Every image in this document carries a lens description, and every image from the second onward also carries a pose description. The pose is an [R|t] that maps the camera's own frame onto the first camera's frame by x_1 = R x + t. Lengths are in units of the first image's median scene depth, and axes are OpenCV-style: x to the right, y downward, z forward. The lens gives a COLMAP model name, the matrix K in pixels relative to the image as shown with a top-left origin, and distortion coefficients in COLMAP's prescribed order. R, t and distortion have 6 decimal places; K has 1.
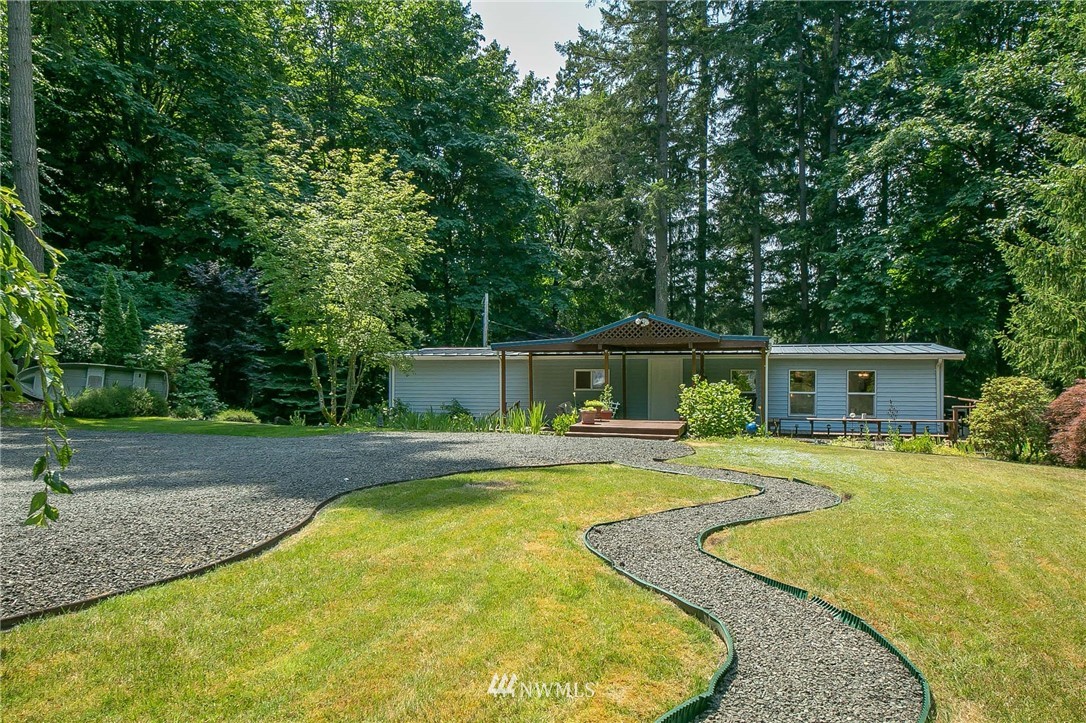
lens RADIAL K [[811.8, 0, 543.0], [0, 811.8, 361.5], [0, 0, 1]] dist [0.021927, 0.000703]
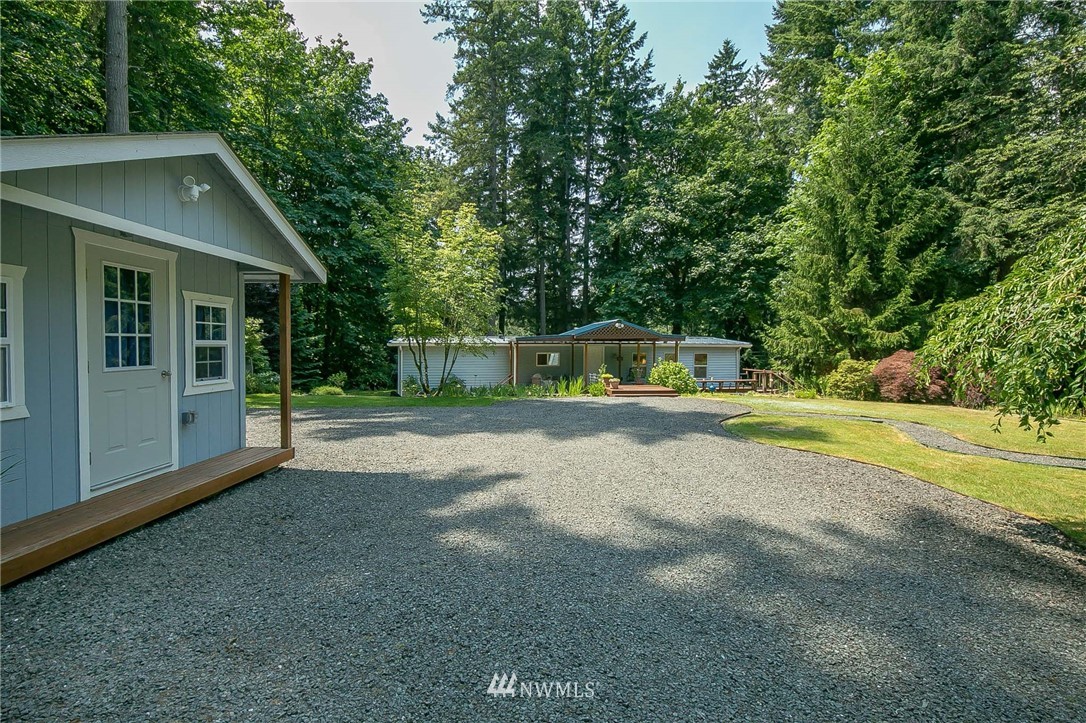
lens RADIAL K [[557.4, 0, 504.0], [0, 557.4, 358.7], [0, 0, 1]] dist [-0.000100, -0.000011]
pose [[0.900473, -0.010614, 0.434782, -0.485915], [-0.006050, 0.999300, 0.036924, -0.018054], [-0.434869, -0.035879, 0.899779, 0.068648]]
